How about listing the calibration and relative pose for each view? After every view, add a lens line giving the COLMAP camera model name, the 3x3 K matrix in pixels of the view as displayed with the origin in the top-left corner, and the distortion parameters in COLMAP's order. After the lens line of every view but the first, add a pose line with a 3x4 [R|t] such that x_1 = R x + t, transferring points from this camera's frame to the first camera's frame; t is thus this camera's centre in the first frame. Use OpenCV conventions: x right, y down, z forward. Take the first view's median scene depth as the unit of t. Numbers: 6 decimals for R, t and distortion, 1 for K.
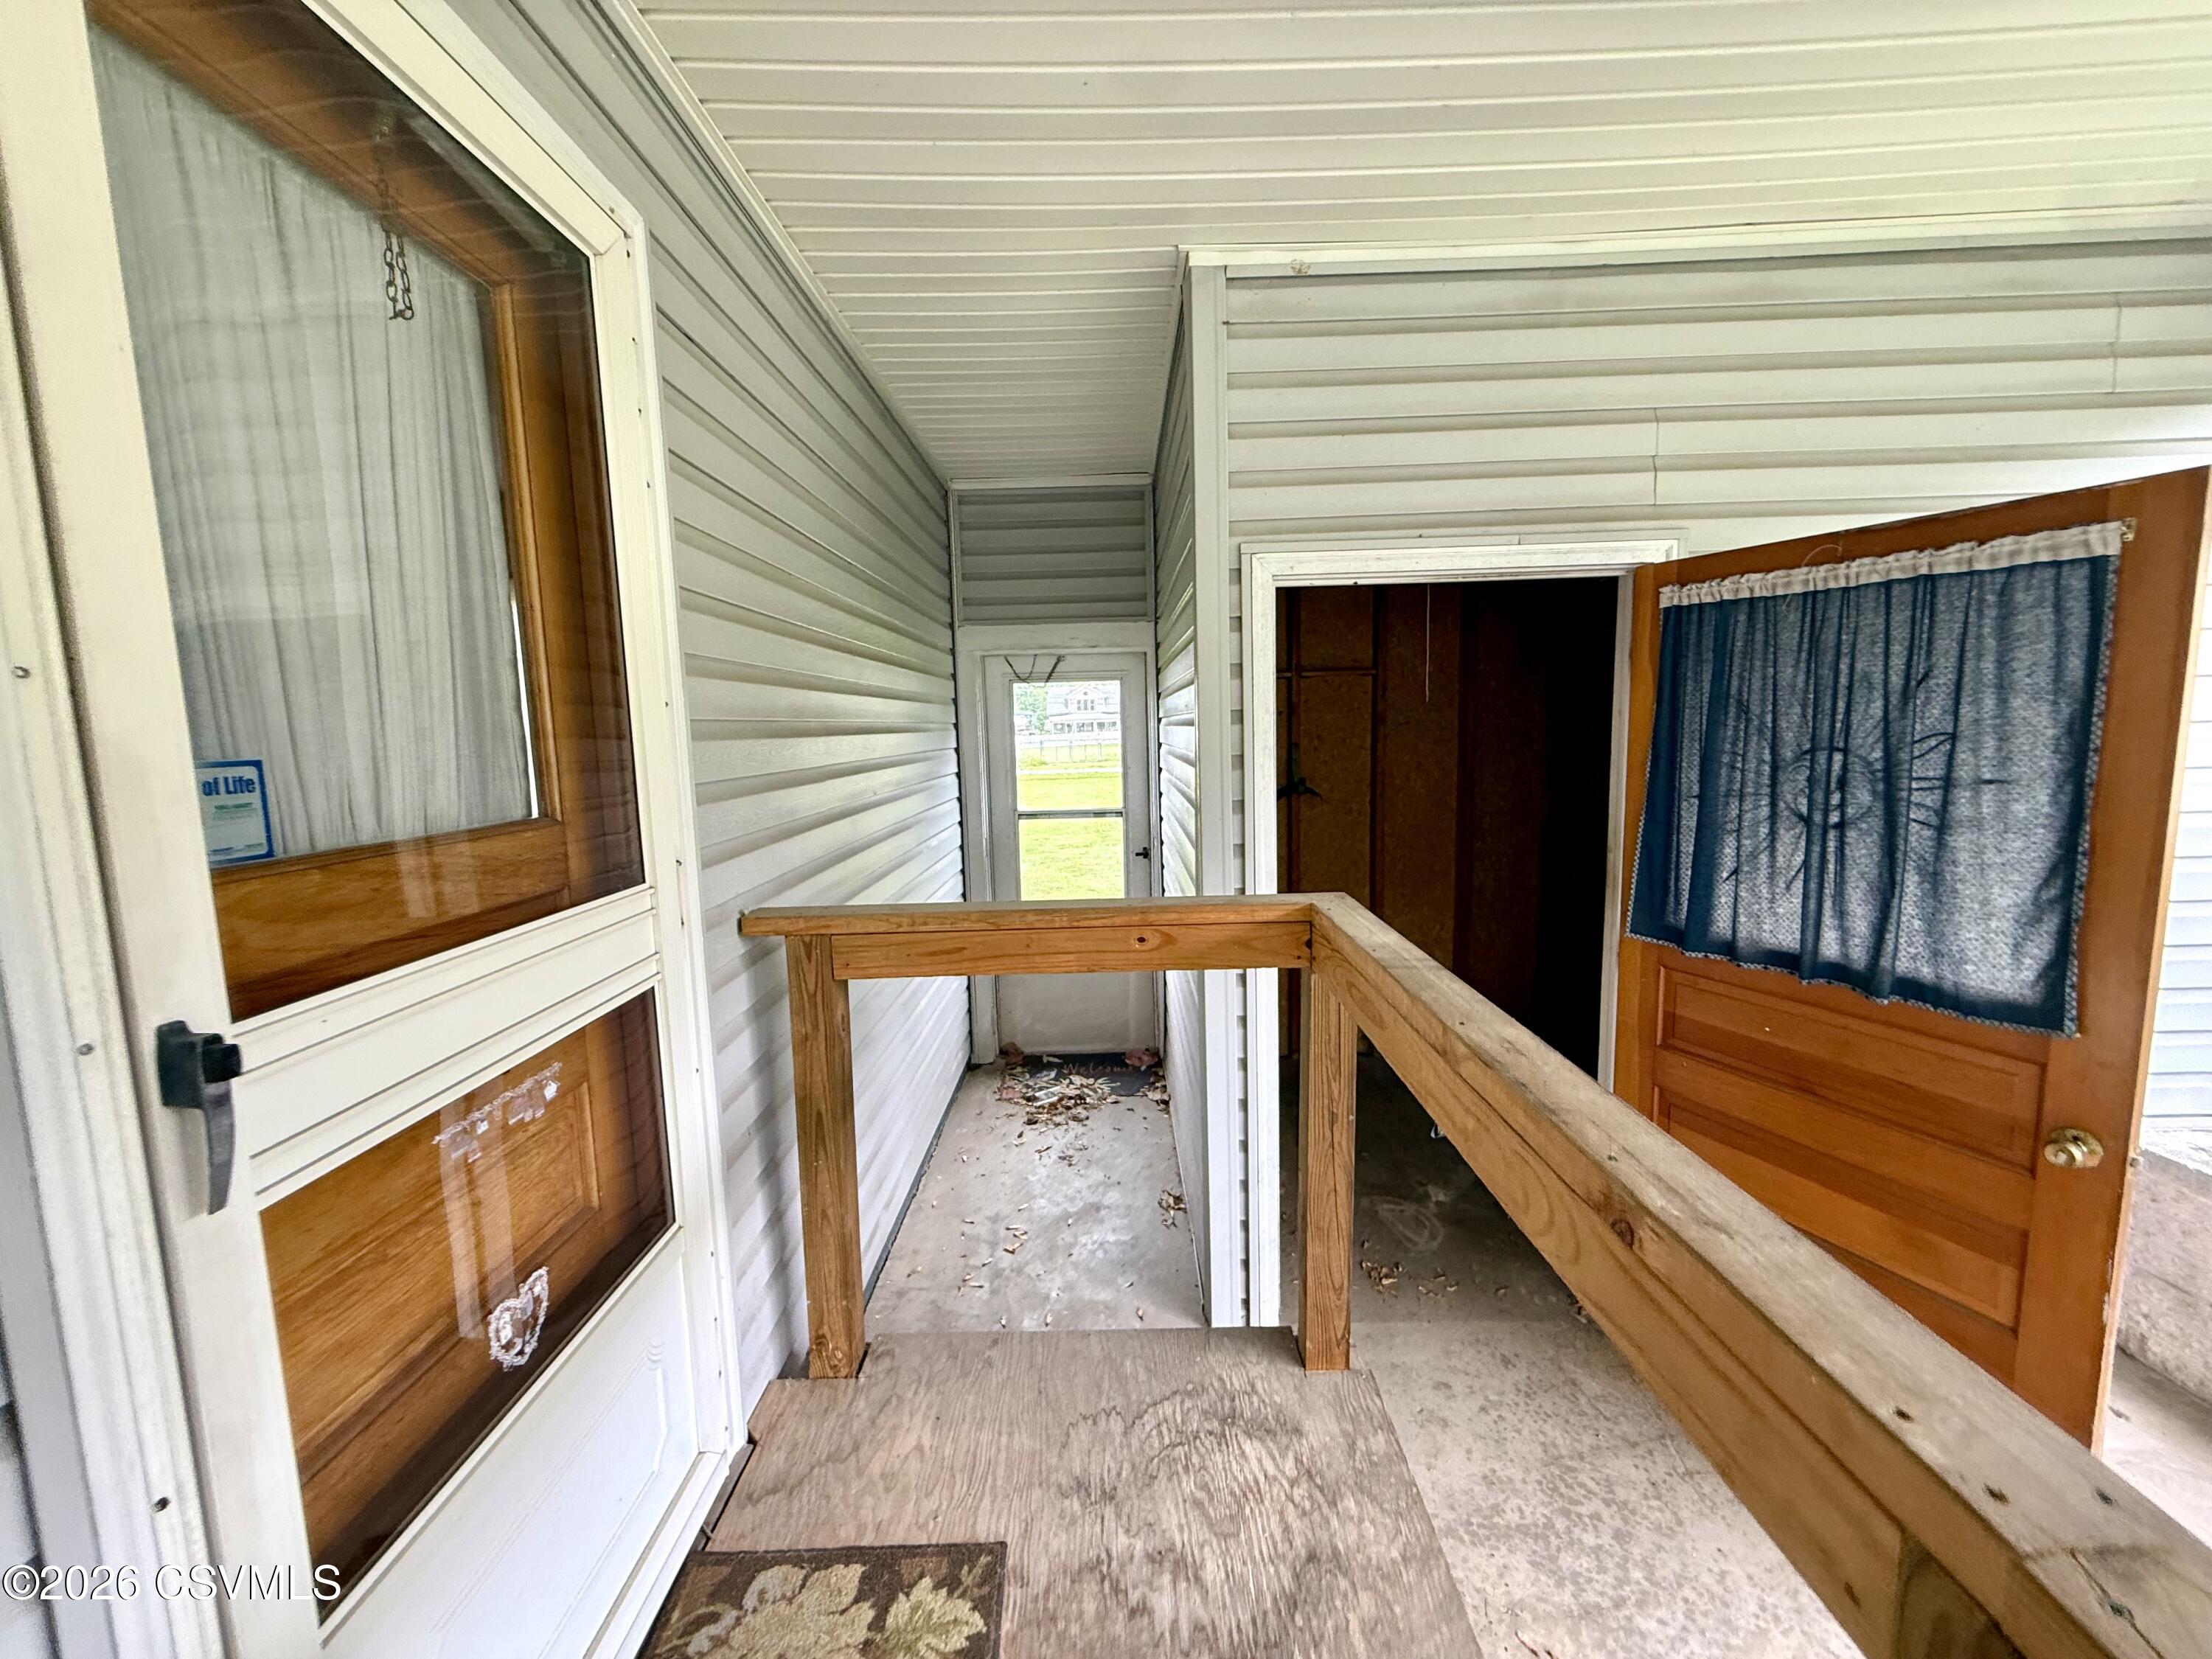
lens RADIAL K [[875.6, 0, 1110.7], [0, 875.6, 825.2], [0, 0, 1]] dist [0.000046, 0.000449]
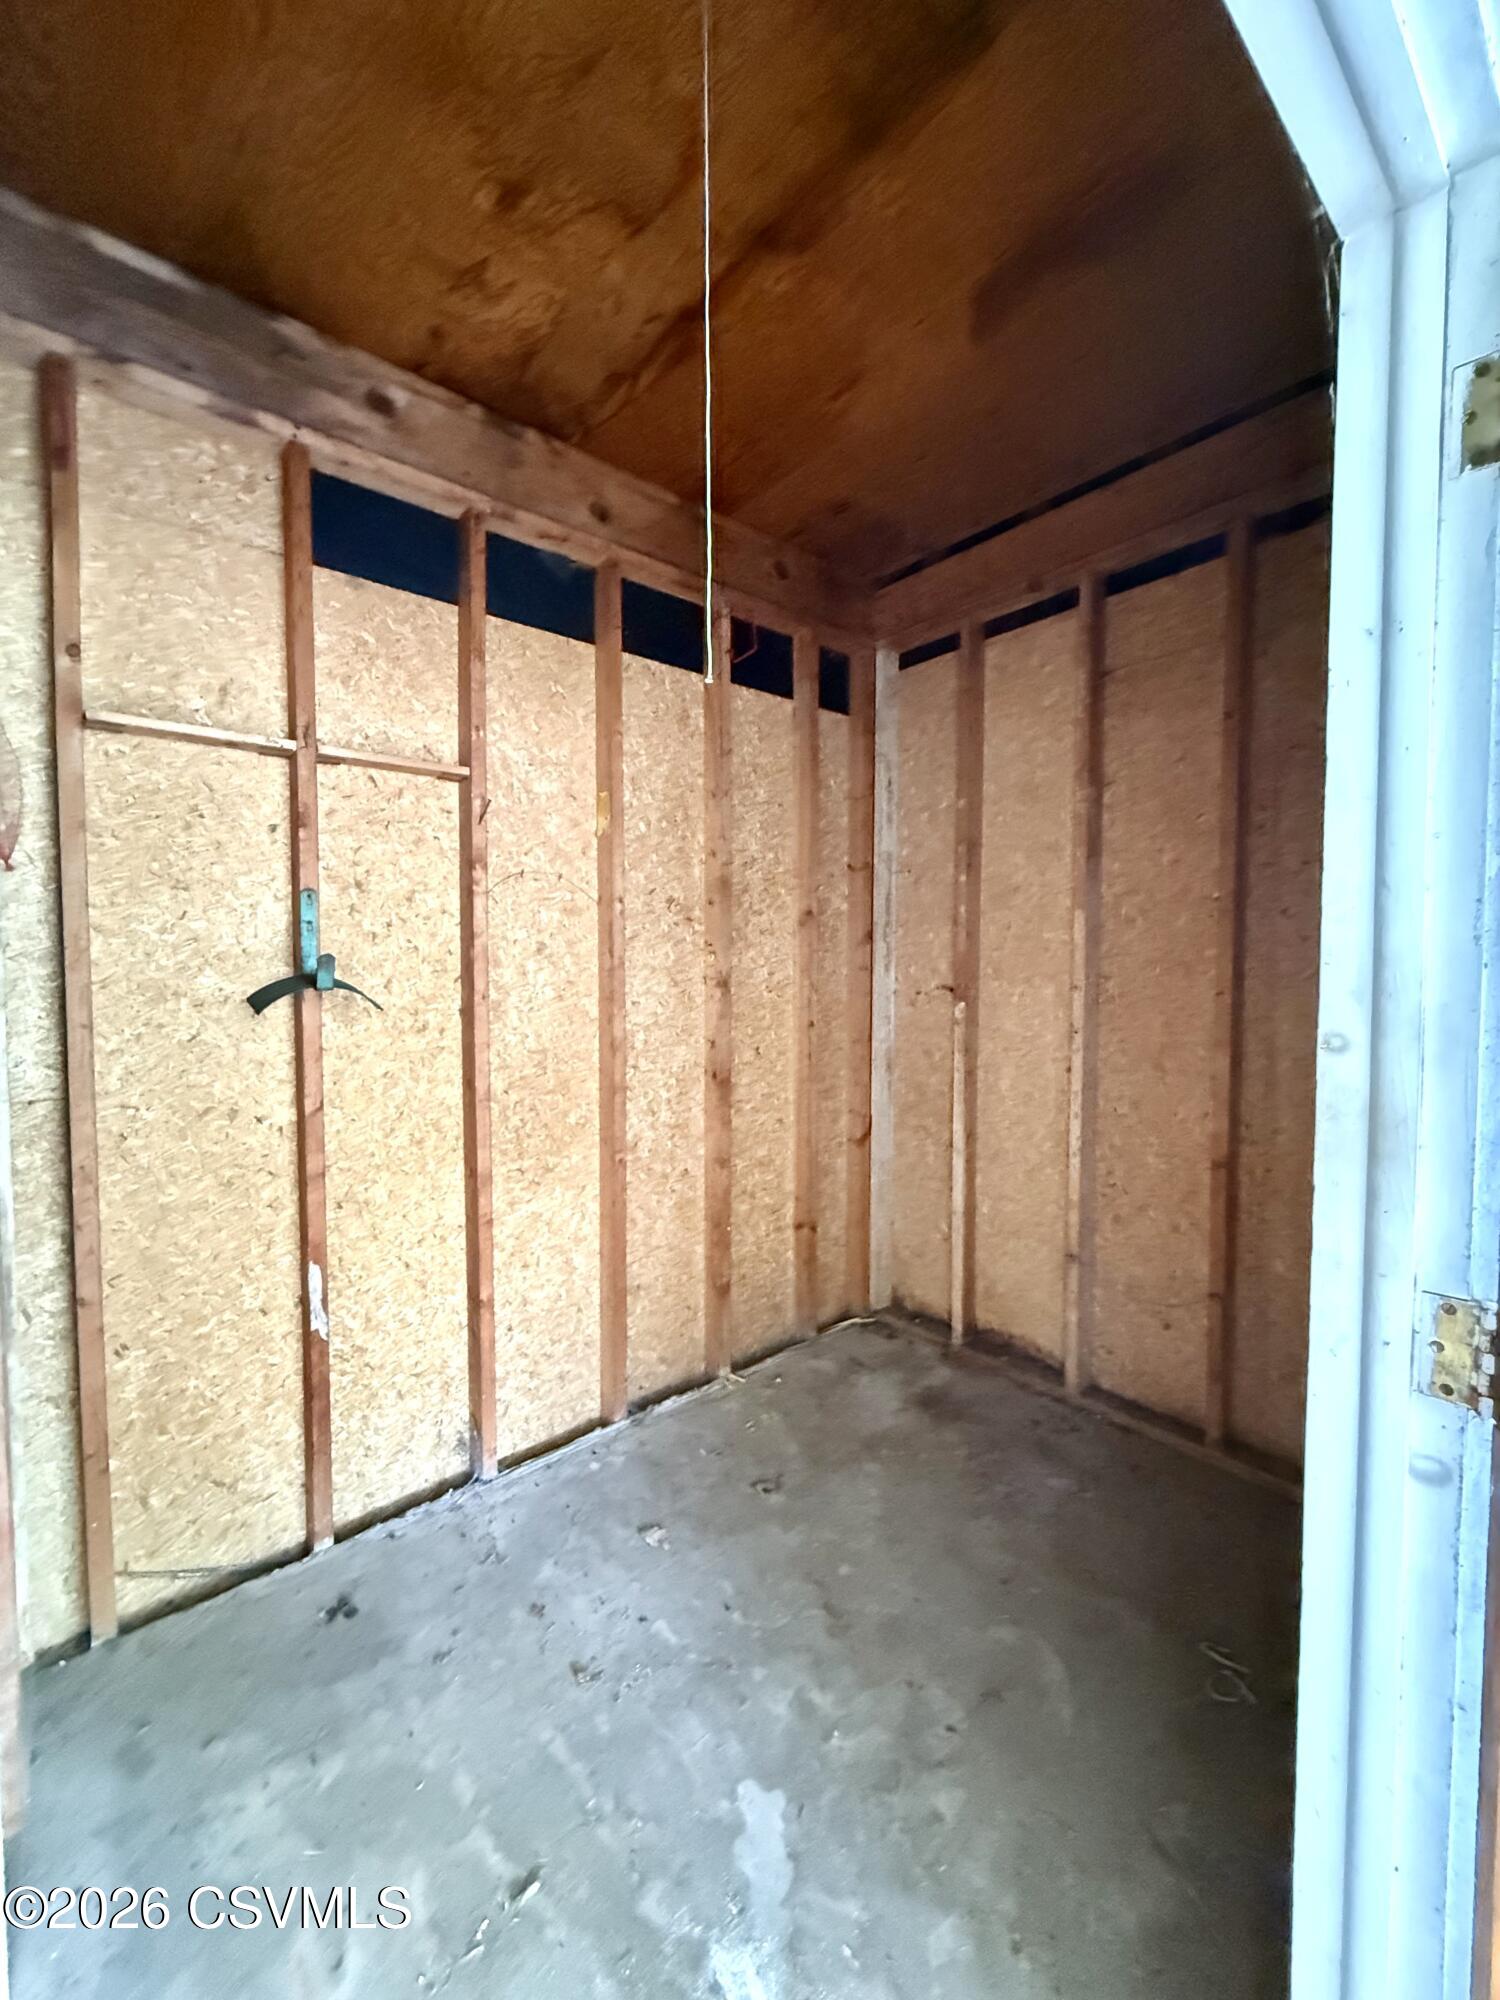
lens RADIAL K [[791.7, 0, 742.5], [0, 791.7, 1002.5], [0, 0, 1]] dist [0.000046, 0.000449]
pose [[0.757517, -0.004886, 0.652797, 0.105868], [0.059580, 0.996316, -0.061681, 0.010556], [-0.650090, 0.085618, 0.755018, 0.513794]]
